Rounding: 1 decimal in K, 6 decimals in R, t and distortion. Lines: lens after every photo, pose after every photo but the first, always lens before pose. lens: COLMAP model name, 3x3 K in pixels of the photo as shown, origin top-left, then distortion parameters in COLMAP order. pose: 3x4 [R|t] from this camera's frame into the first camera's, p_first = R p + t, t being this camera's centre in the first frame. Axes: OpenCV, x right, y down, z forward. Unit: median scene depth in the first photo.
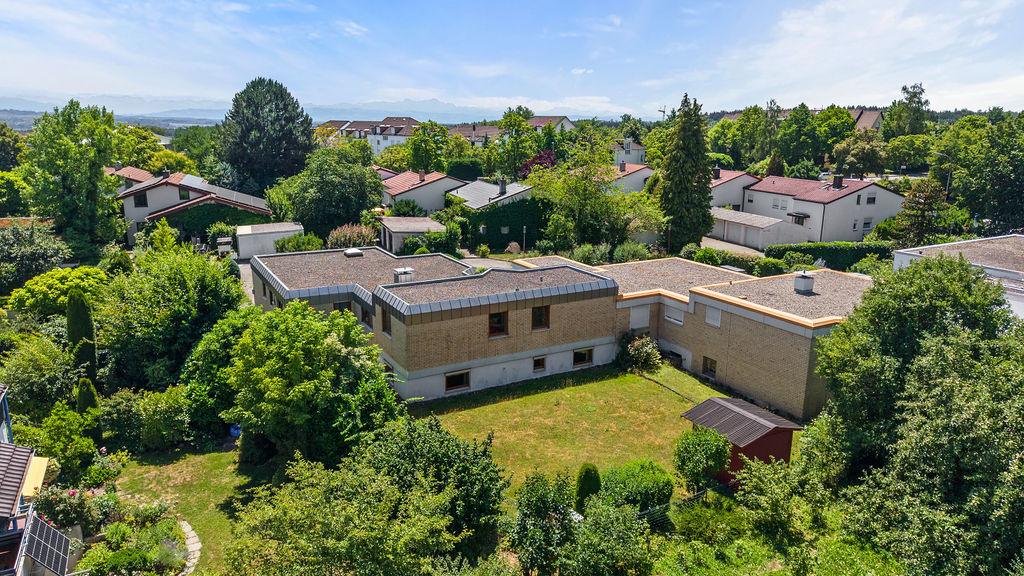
lens RADIAL K [[705.8, 0, 541.6], [0, 705.8, 284.2], [0, 0, 1]] dist [0.006176, -0.013428]
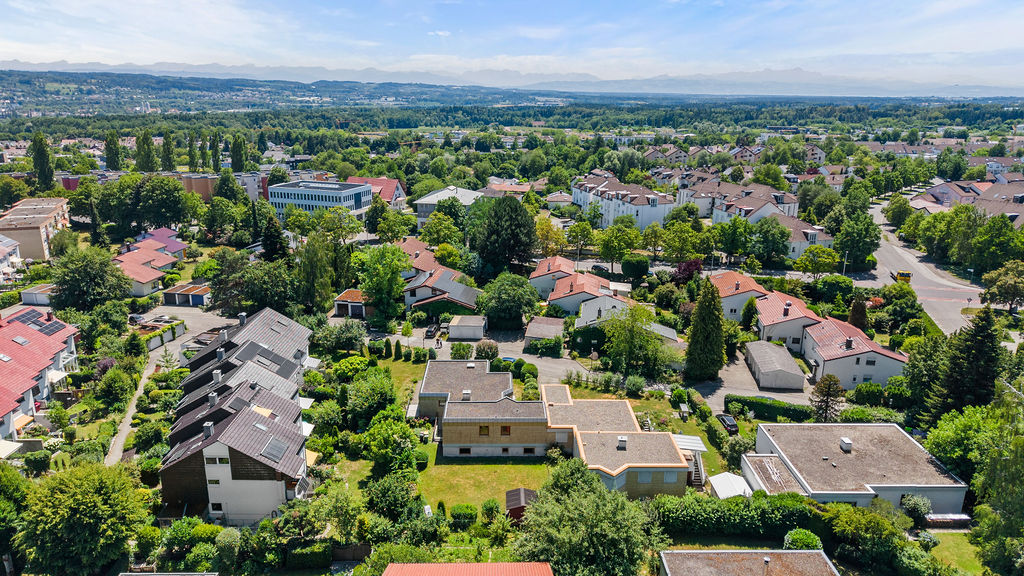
lens RADIAL K [[705.8, 0, 510.3], [0, 705.8, 286.9], [0, 0, 1]] dist [0.006176, -0.013428]
pose [[0.872088, 0.134043, -0.470633, 1.002913], [-0.116526, 0.990971, 0.066319, -0.554907], [0.475273, -0.002995, 0.879833, -0.967920]]
